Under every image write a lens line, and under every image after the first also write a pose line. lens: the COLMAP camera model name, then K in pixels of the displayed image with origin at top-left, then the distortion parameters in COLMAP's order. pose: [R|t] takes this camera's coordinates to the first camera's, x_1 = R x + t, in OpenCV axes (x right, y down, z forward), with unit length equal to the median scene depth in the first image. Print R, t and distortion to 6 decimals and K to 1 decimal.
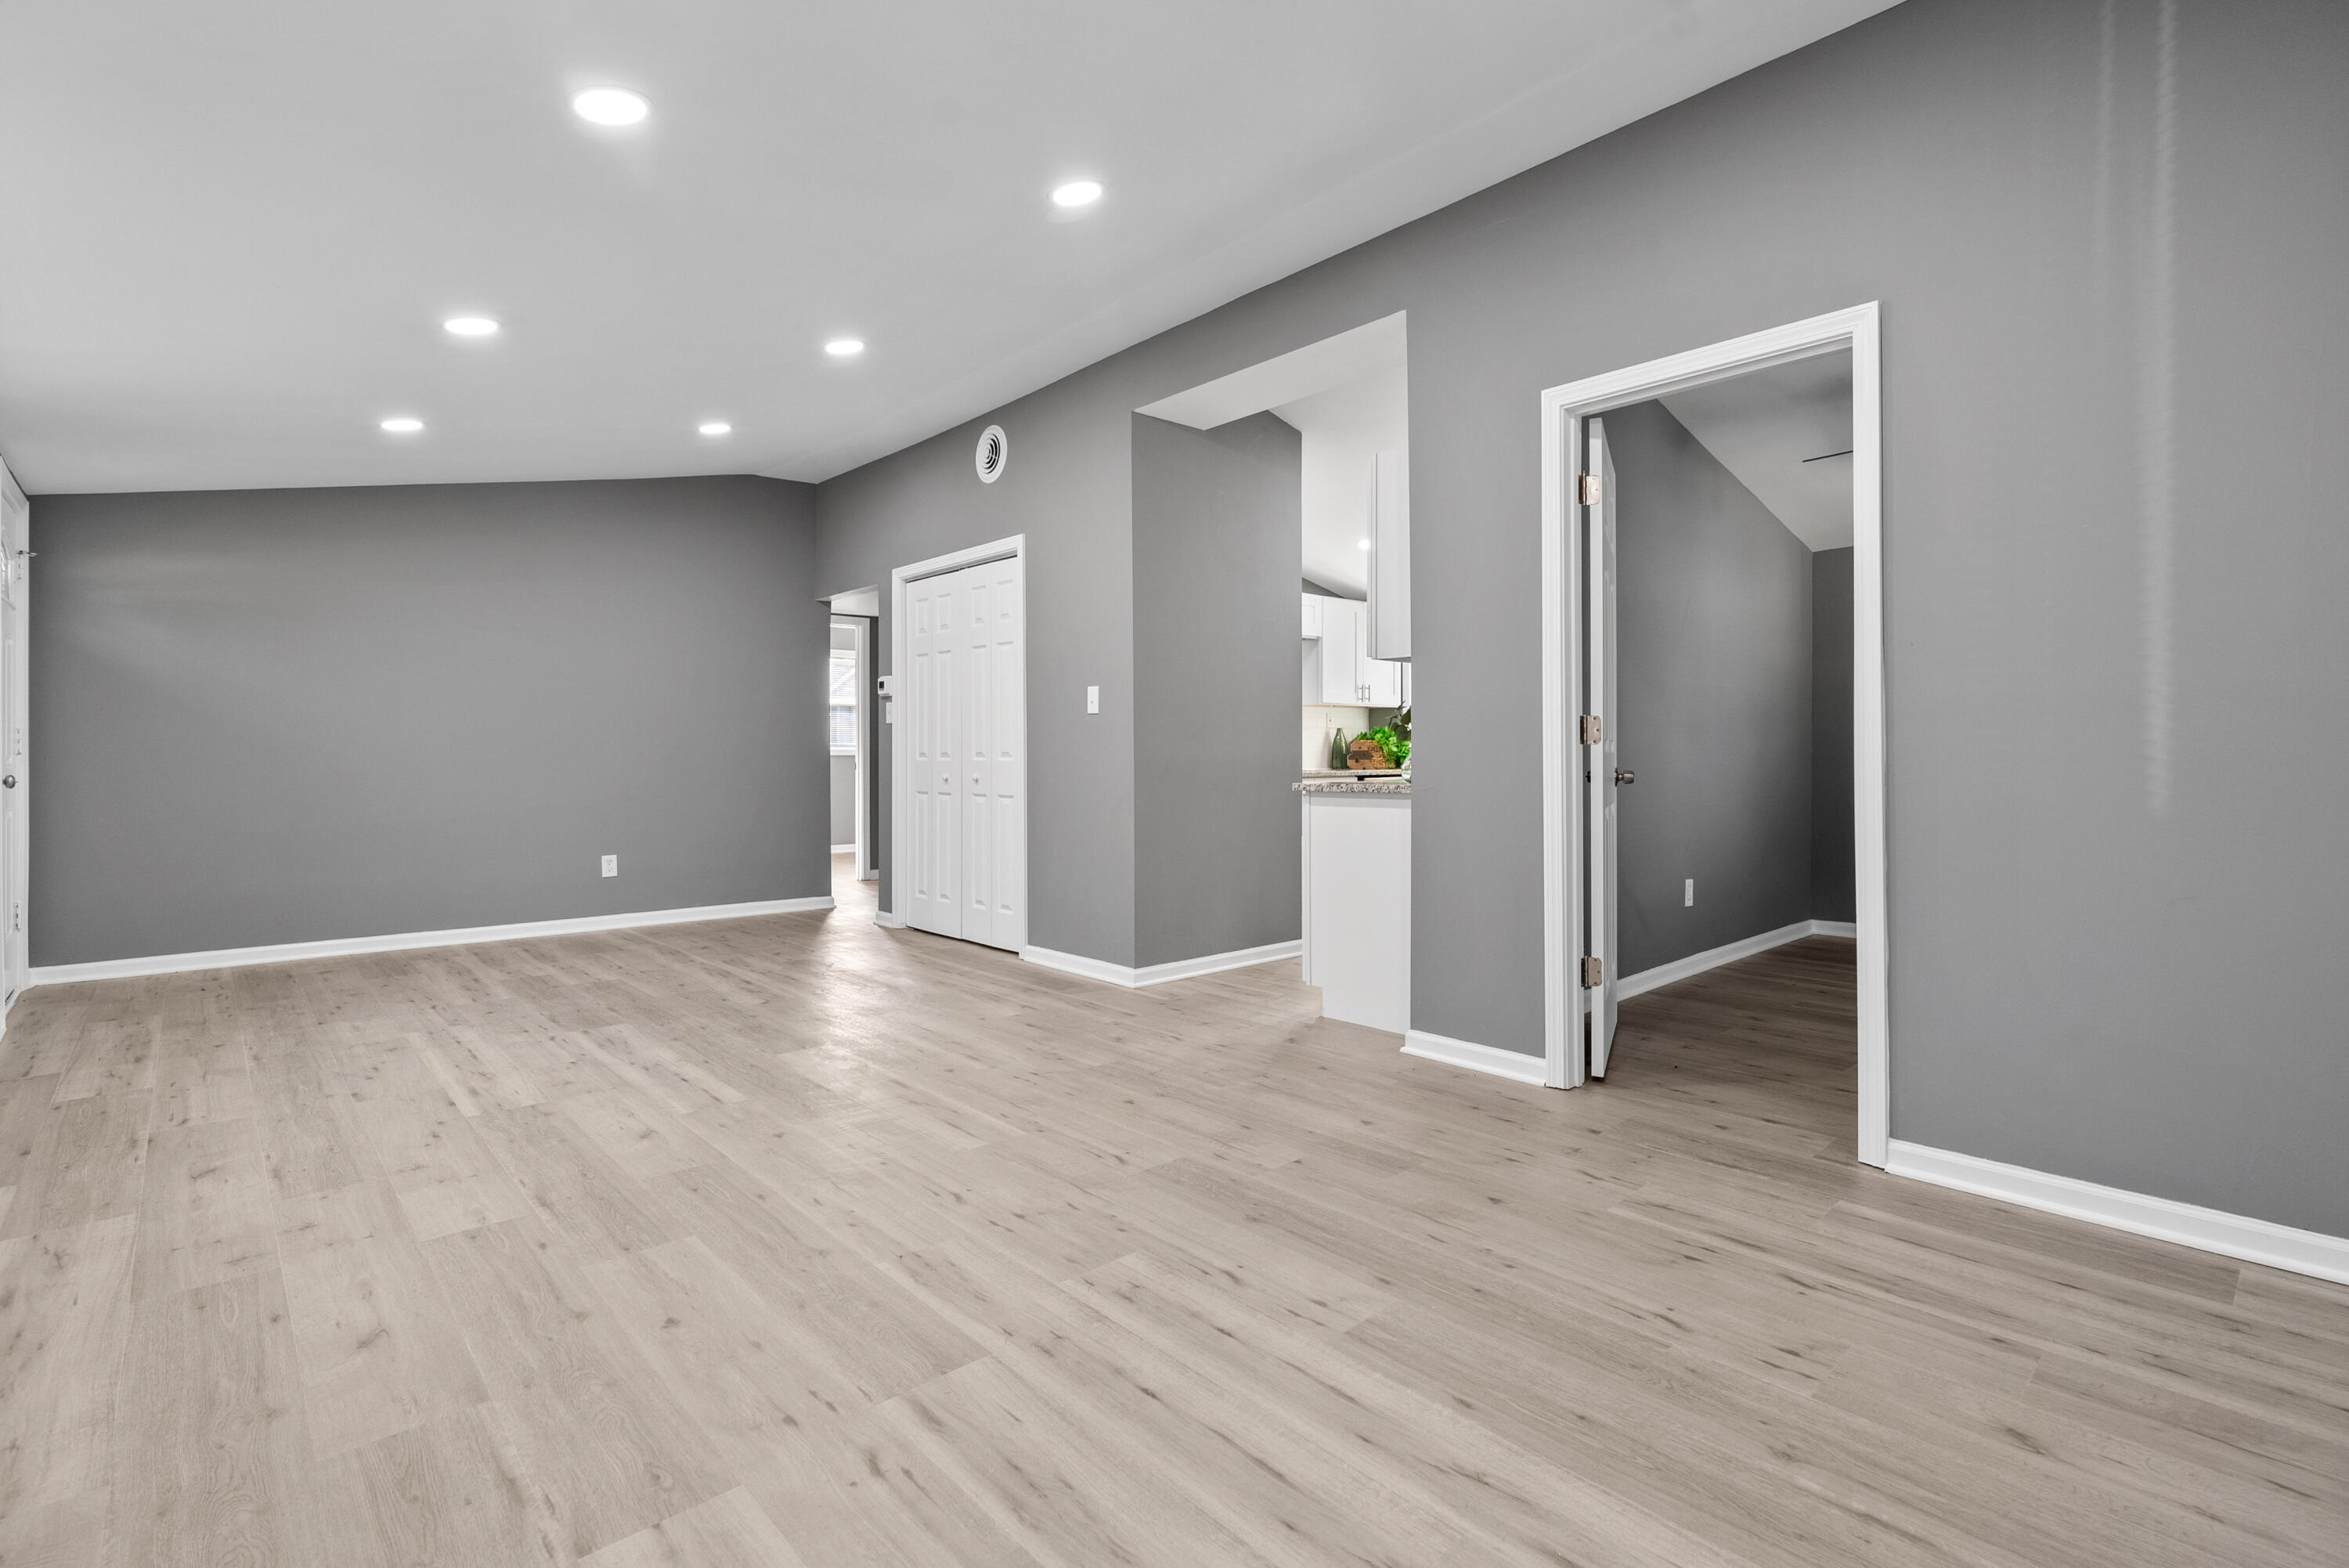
lens RADIAL K [[1083.0, 0, 1174.2], [0, 1083.0, 765.1], [0, 0, 1]] dist [-0.019144, 0.000969]
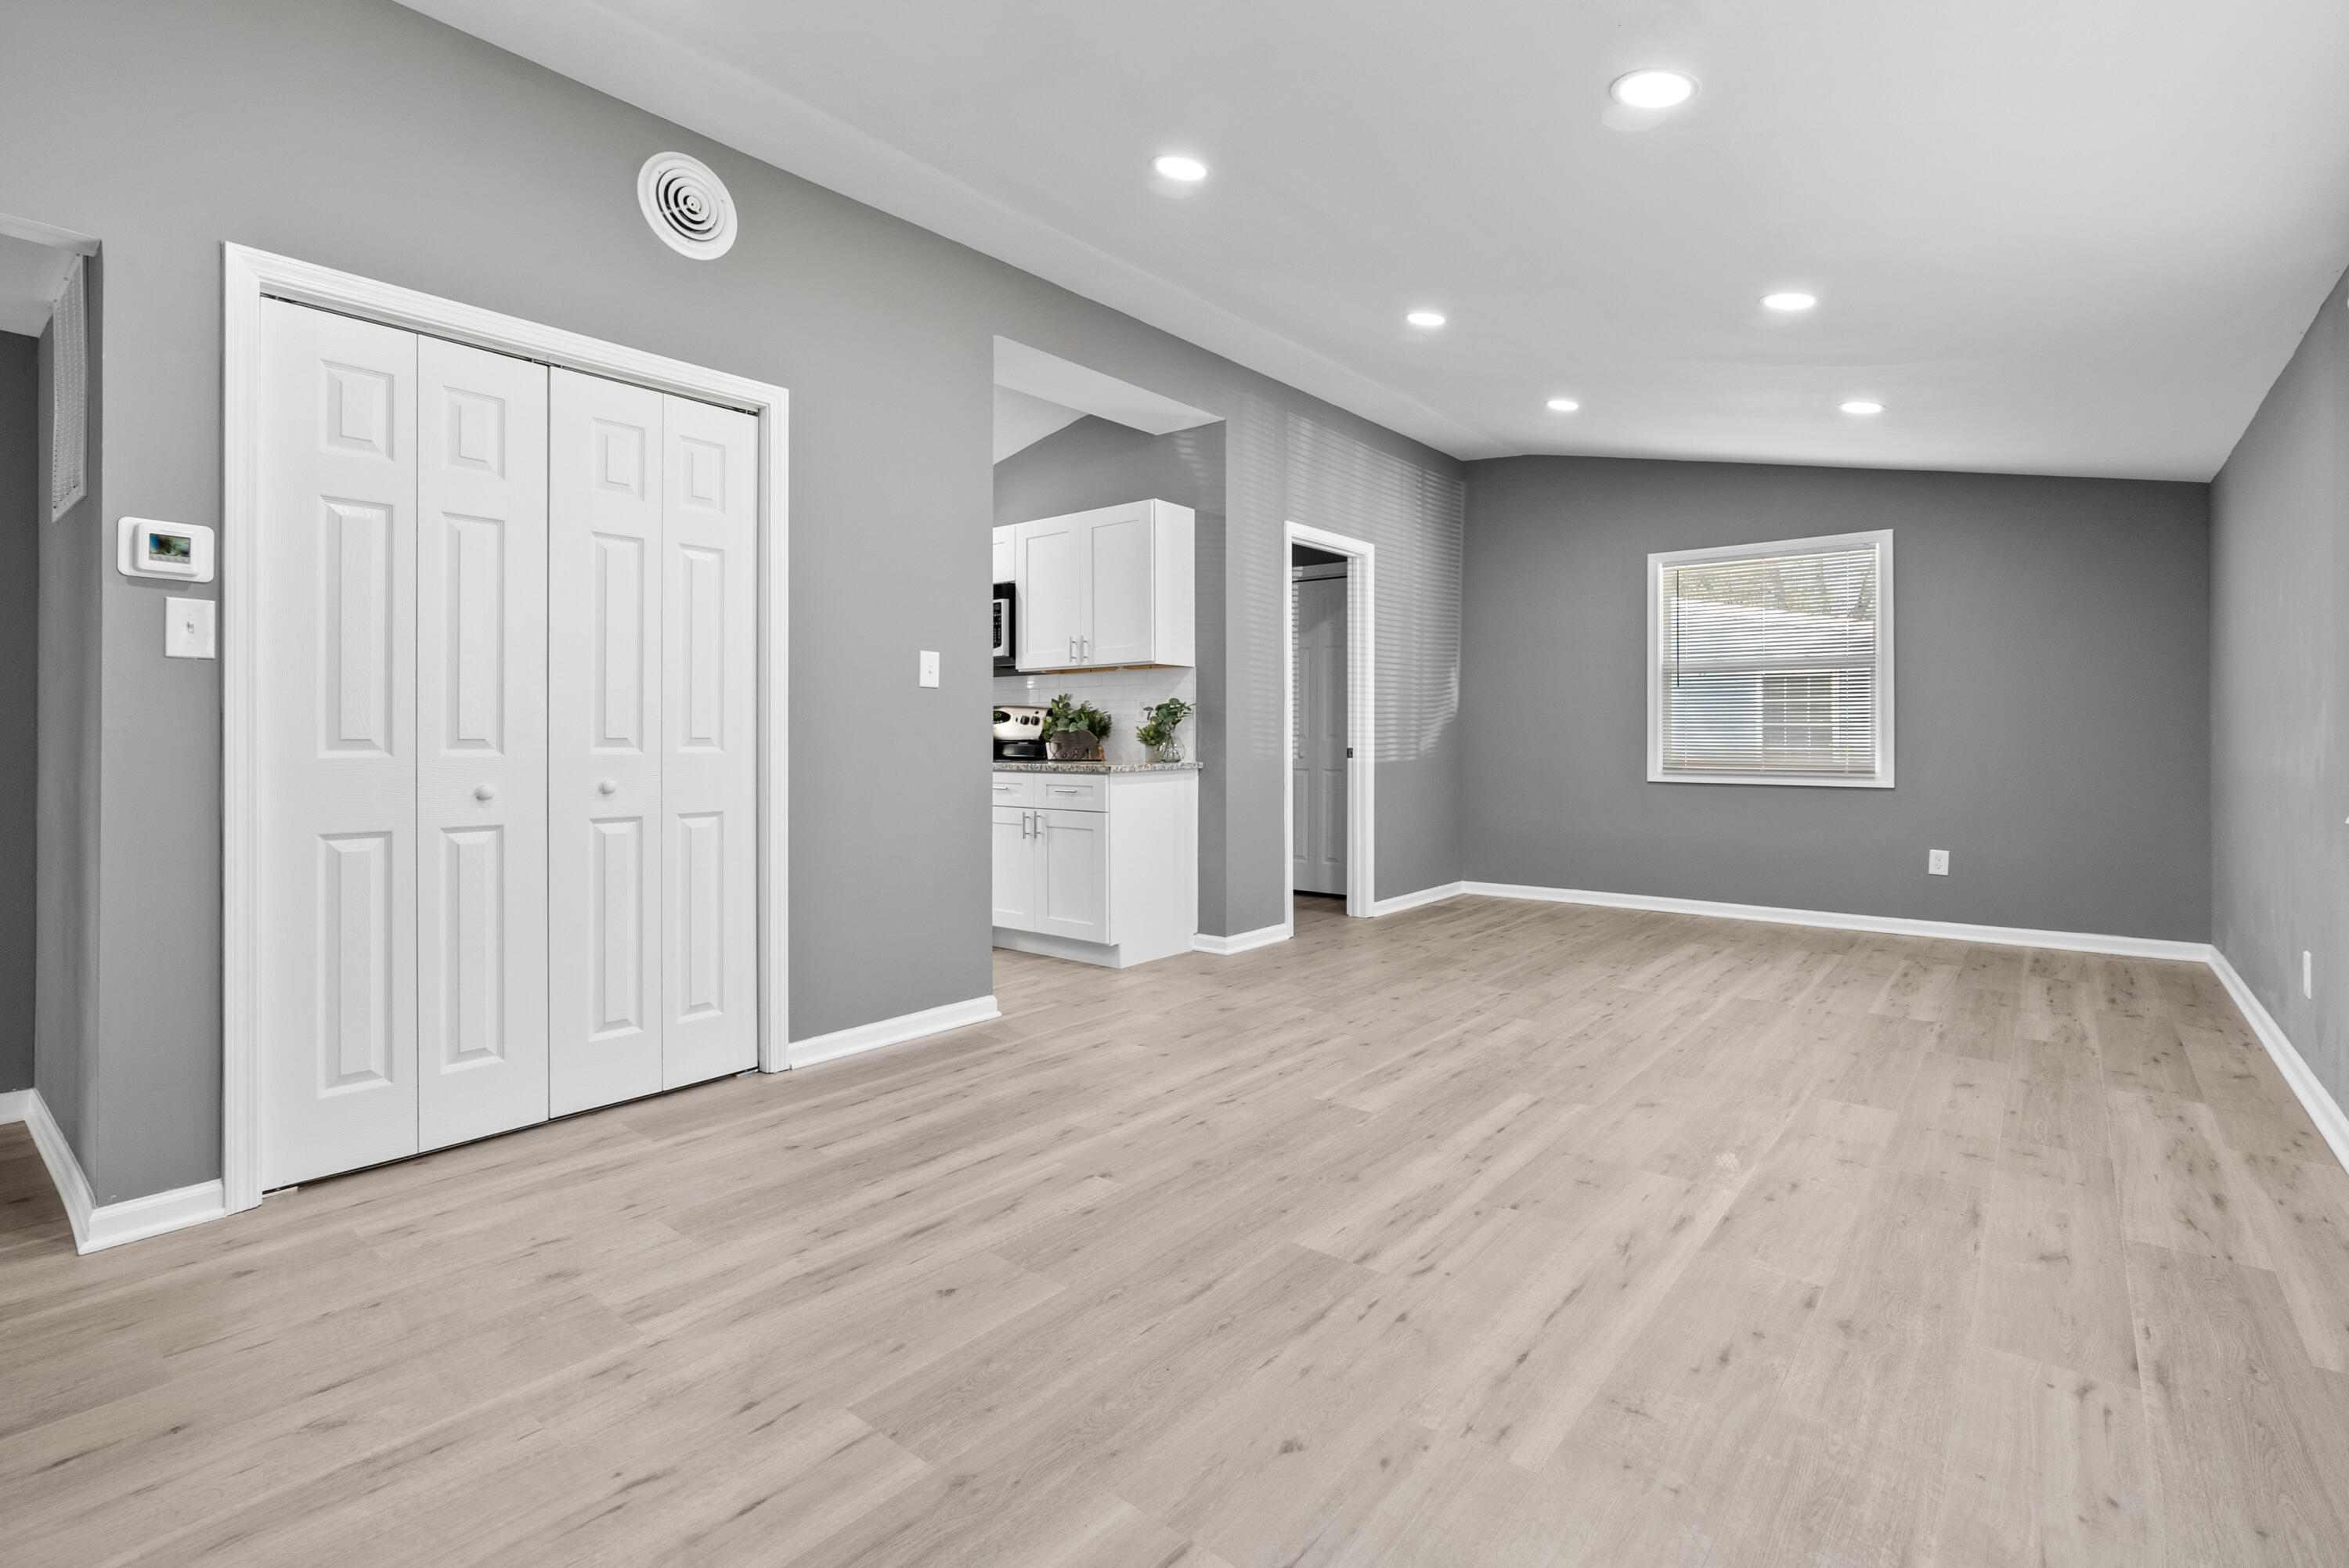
lens RADIAL K [[1083.0, 0, 1176.5], [0, 1083.0, 740.7], [0, 0, 1]] dist [-0.019144, 0.000969]
pose [[-0.138468, -0.001031, 0.990366, -1.673098], [0.009644, 0.999951, 0.002390, -0.018908], [-0.990320, 0.009882, -0.138451, 1.825467]]
